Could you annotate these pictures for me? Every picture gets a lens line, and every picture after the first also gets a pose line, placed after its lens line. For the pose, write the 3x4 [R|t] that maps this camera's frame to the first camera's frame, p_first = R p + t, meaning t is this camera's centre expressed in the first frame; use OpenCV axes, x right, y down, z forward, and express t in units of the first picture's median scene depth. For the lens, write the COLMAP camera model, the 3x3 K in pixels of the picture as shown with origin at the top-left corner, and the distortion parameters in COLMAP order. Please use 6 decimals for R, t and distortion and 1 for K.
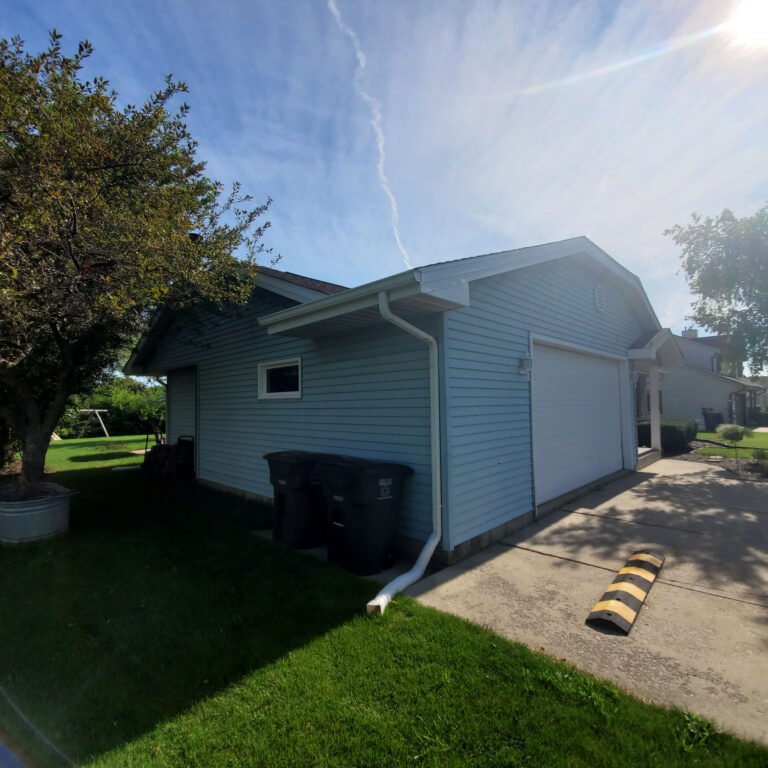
lens RADIAL K [[406.8, 0, 383.8], [0, 406.8, 386.0], [0, 0, 1]] dist [-0.016359, 0.002059]
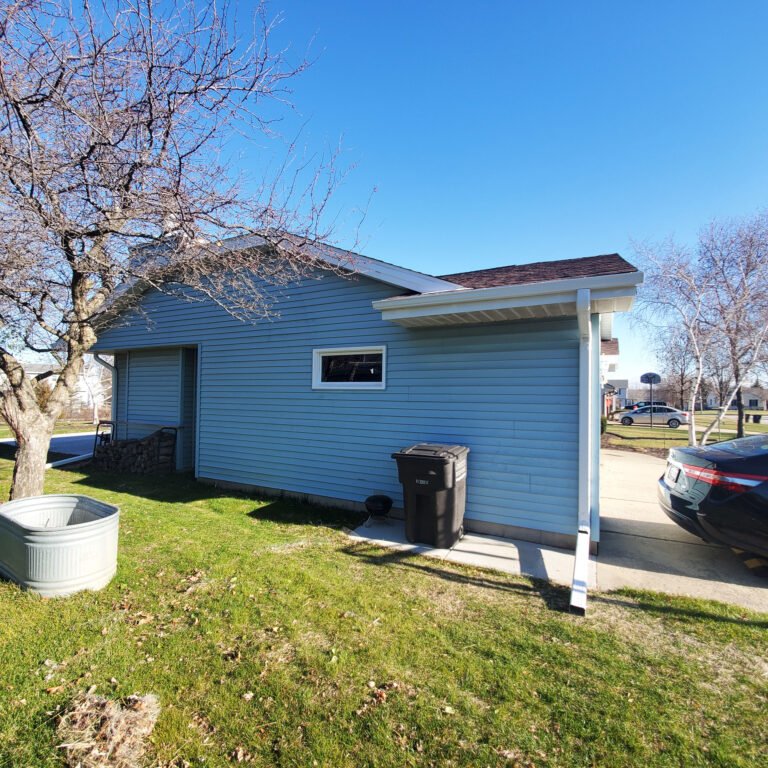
lens RADIAL K [[406.8, 0, 383.9], [0, 406.8, 384.1], [0, 0, 1]] dist [-0.016359, 0.002059]
pose [[0.955544, 0.028473, 0.293471, -0.476698], [-0.035268, 0.999218, 0.017888, 0.000715], [-0.292733, -0.027443, 0.955800, 0.104047]]
